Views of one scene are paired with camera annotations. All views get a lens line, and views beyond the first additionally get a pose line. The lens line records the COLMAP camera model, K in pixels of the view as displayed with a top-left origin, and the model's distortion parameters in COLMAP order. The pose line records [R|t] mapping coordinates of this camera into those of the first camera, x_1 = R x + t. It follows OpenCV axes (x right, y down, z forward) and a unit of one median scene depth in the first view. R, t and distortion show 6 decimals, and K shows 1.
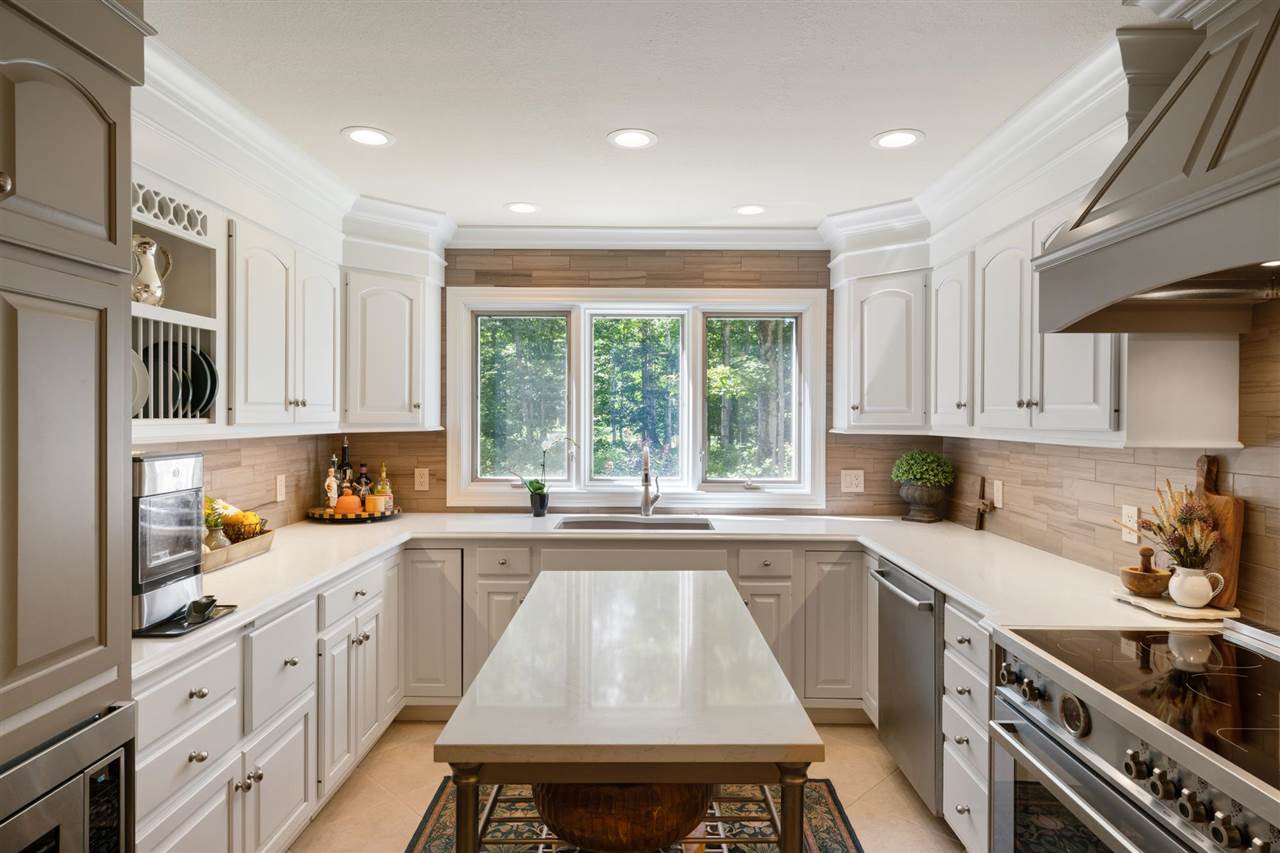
lens RADIAL K [[730.5, 0, 639.7], [0, 730.5, 421.7], [0, 0, 1]] dist [0.004168, 0.001956]
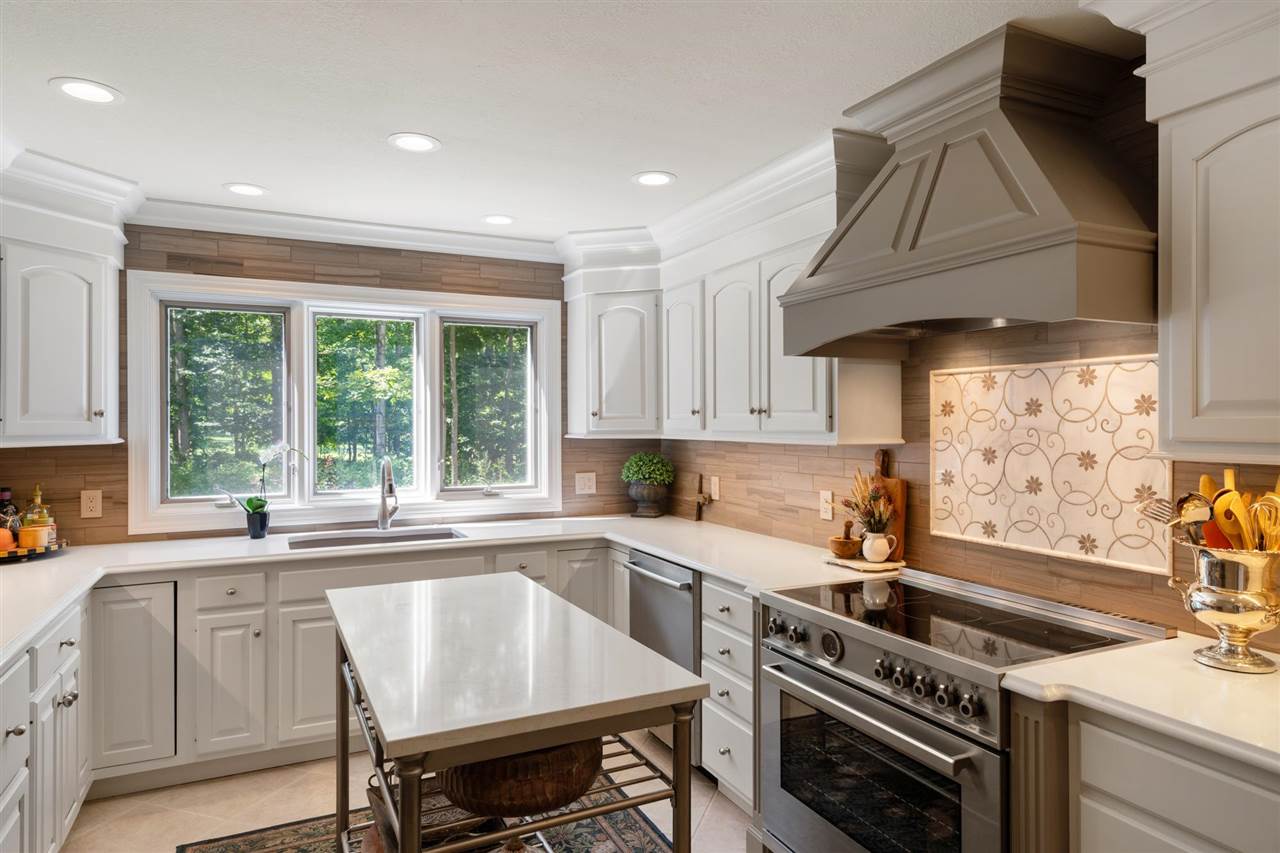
lens RADIAL K [[776.2, 0, 640.3], [0, 776.2, 420.3], [0, 0, 1]] dist [0.003599, 0.001427]
pose [[0.897766, -0.006379, 0.440427, -0.157549], [0.010626, 0.999918, -0.007177, -0.001411], [-0.440345, 0.011123, 0.897760, -0.055399]]
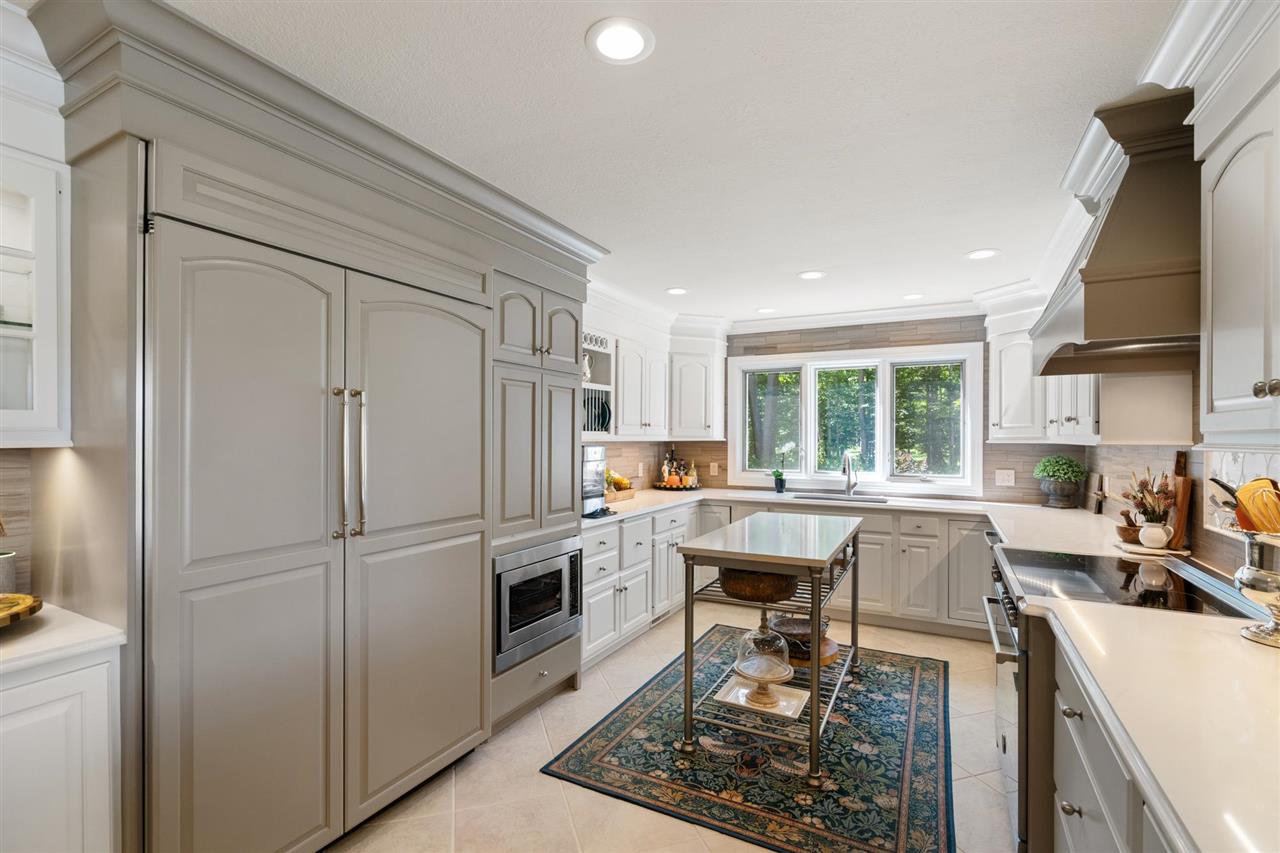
lens RADIAL K [[567.5, 0, 642.3], [0, 567.5, 434.4], [0, 0, 1]] dist [-0.000750, 0.000178]
pose [[0.888622, -0.002798, -0.458631, 0.203497], [-0.004550, 0.999878, -0.014916, 0.020939], [0.458617, 0.015342, 0.888502, -0.333197]]
